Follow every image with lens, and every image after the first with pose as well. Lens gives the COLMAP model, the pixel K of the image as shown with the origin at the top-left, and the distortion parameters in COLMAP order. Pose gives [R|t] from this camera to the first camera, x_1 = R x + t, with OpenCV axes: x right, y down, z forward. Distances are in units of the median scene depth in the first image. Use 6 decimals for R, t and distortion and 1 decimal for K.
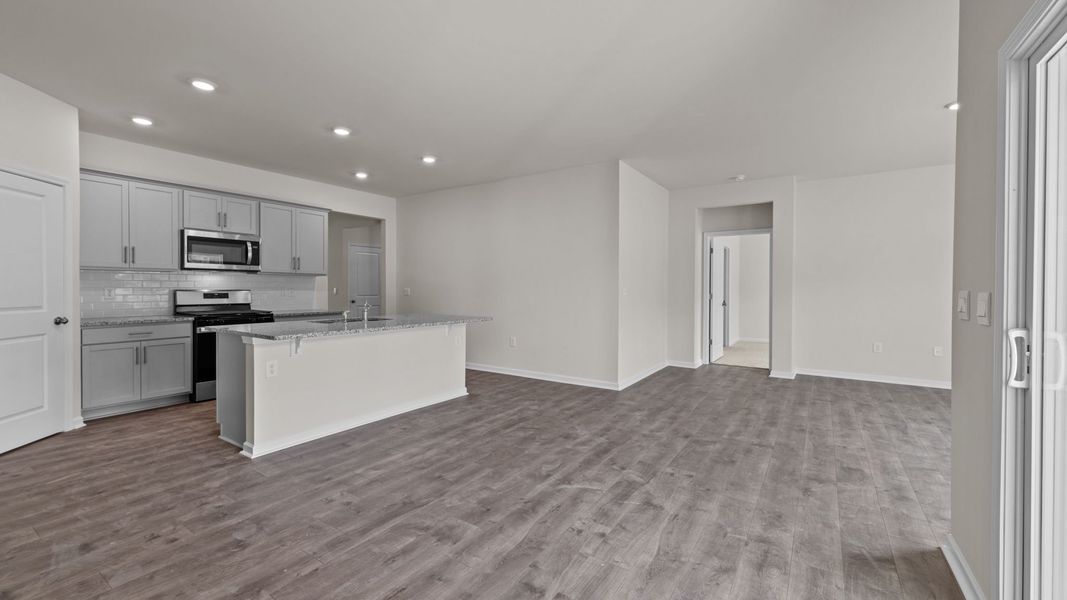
lens RADIAL K [[428.4, 0, 536.6], [0, 428.4, 295.5], [0, 0, 1]] dist [0.000637, -0.000137]
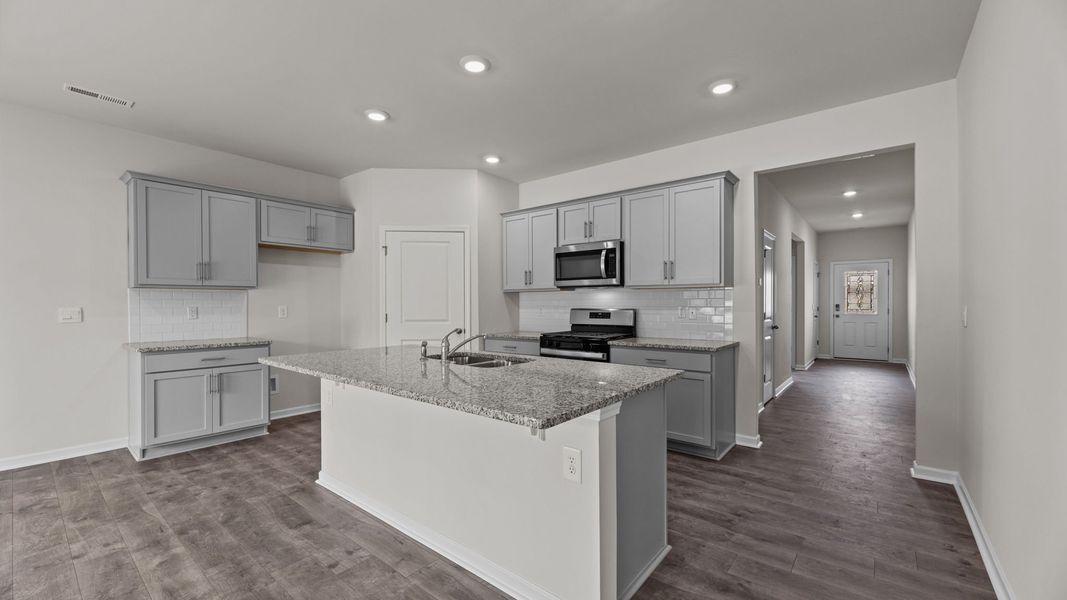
lens RADIAL K [[424.5, 0, 530.9], [0, 424.5, 306.4], [0, 0, 1]] dist [-0.008336, -0.000266]
pose [[-0.104948, -0.002884, -0.994474, 0.164276], [-0.015648, 0.999877, -0.001248, -0.016823], [0.994355, 0.015431, -0.104980, 1.081541]]
